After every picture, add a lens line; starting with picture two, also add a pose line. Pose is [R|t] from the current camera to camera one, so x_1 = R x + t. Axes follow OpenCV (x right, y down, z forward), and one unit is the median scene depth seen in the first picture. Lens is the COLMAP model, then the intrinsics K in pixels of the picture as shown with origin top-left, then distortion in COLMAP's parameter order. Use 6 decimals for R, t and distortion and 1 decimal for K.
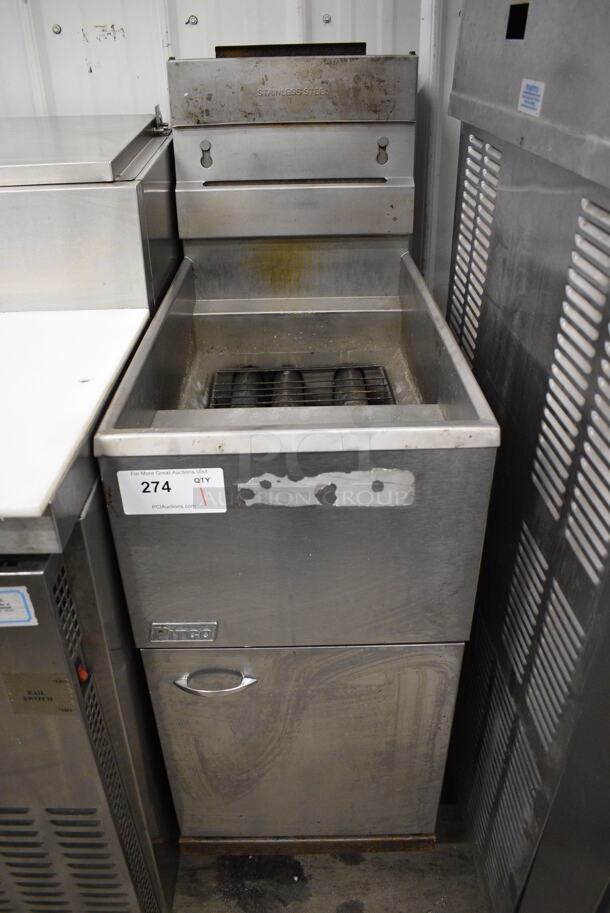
lens RADIAL K [[714.0, 0, 310.3], [0, 714.0, 457.5], [0, 0, 1]] dist [-0.088566, 0.007122]
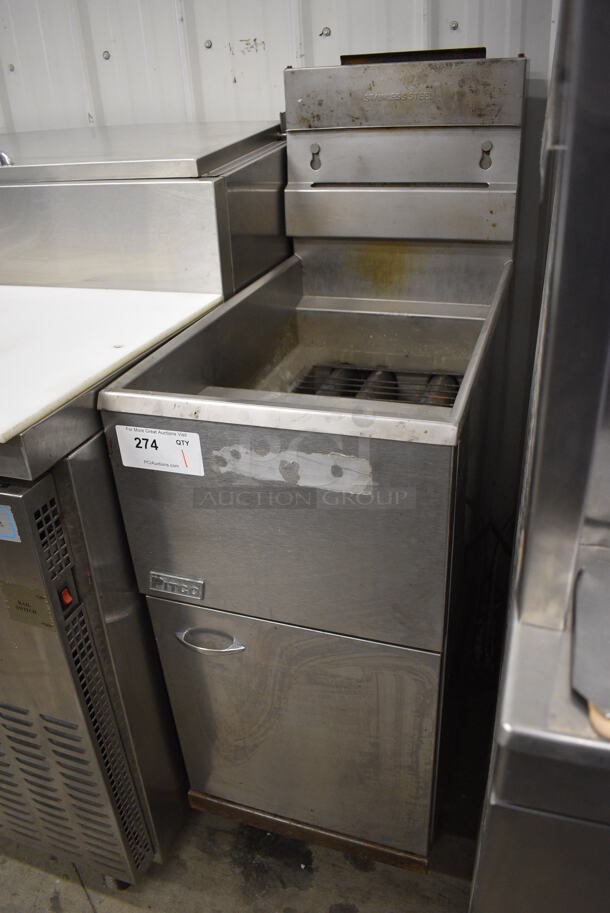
lens RADIAL K [[714.0, 0, 310.3], [0, 714.0, 457.5], [0, 0, 1]] dist [-0.088566, 0.007122]
pose [[0.939954, 0.133452, -0.314128, 0.249309], [-0.141076, 0.989997, -0.001553, 0.018628], [0.310779, 0.045776, 0.949379, 0.015688]]
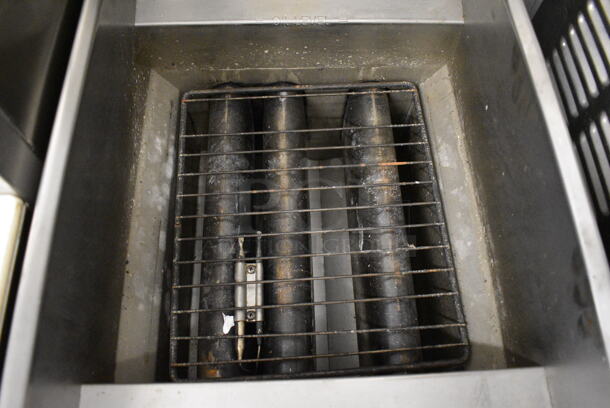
lens RADIAL K [[477.0, 0, 305.0], [0, 477.0, 204.0], [0, 0, 1]] dist [-0.088566, 0.007122]
pose [[0.999567, 0.005451, 0.028931, -0.029410], [-0.021178, 0.815778, 0.577977, -0.363013], [-0.020451, -0.578339, 0.815540, 0.657372]]
